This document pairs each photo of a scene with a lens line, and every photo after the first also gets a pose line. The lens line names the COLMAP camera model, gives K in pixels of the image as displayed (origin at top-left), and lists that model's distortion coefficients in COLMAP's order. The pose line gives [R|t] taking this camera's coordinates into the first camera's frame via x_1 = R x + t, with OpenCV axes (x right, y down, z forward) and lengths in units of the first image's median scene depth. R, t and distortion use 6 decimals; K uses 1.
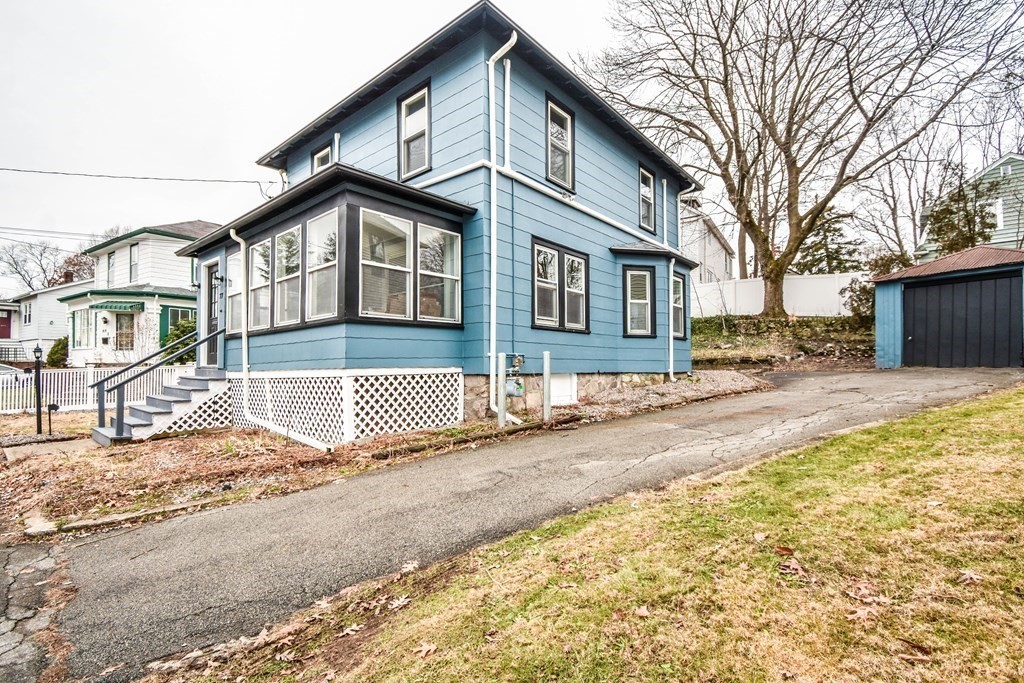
lens RADIAL K [[455.2, 0, 530.7], [0, 455.2, 358.4], [0, 0, 1]] dist [0.010385, -0.017330]
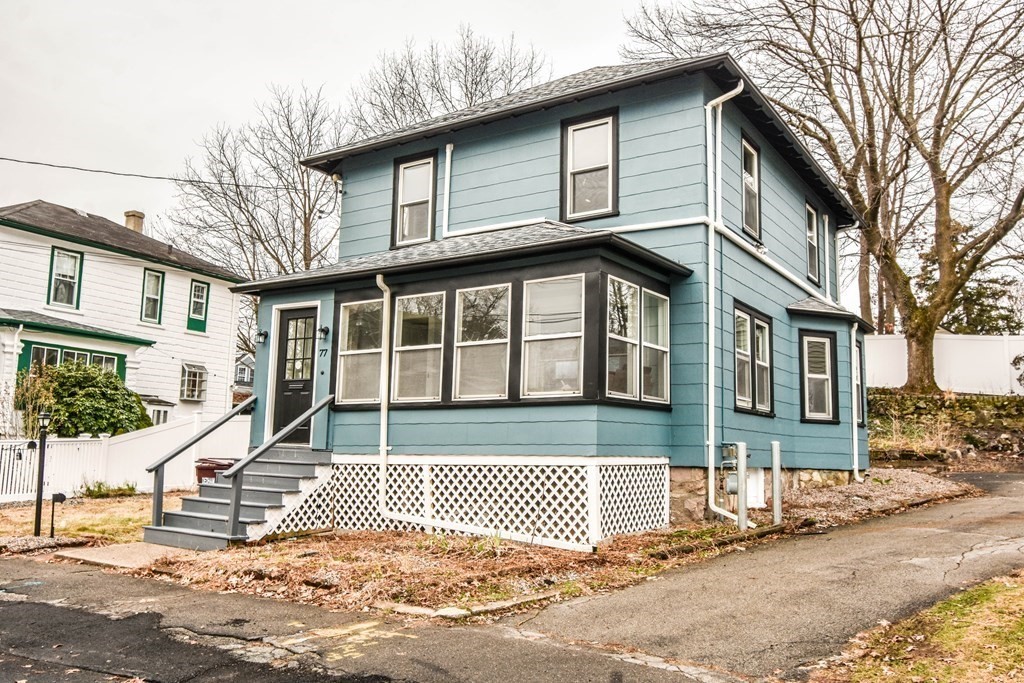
lens RADIAL K [[833.1, 0, 511.1], [0, 833.1, 343.7], [0, 0, 1]] dist [-0.004858, -0.010922]
pose [[0.992233, 0.043163, 0.116666, -0.518351], [-0.029865, 0.993099, -0.113417, -0.004299], [-0.120757, 0.109052, 0.986674, -0.395468]]
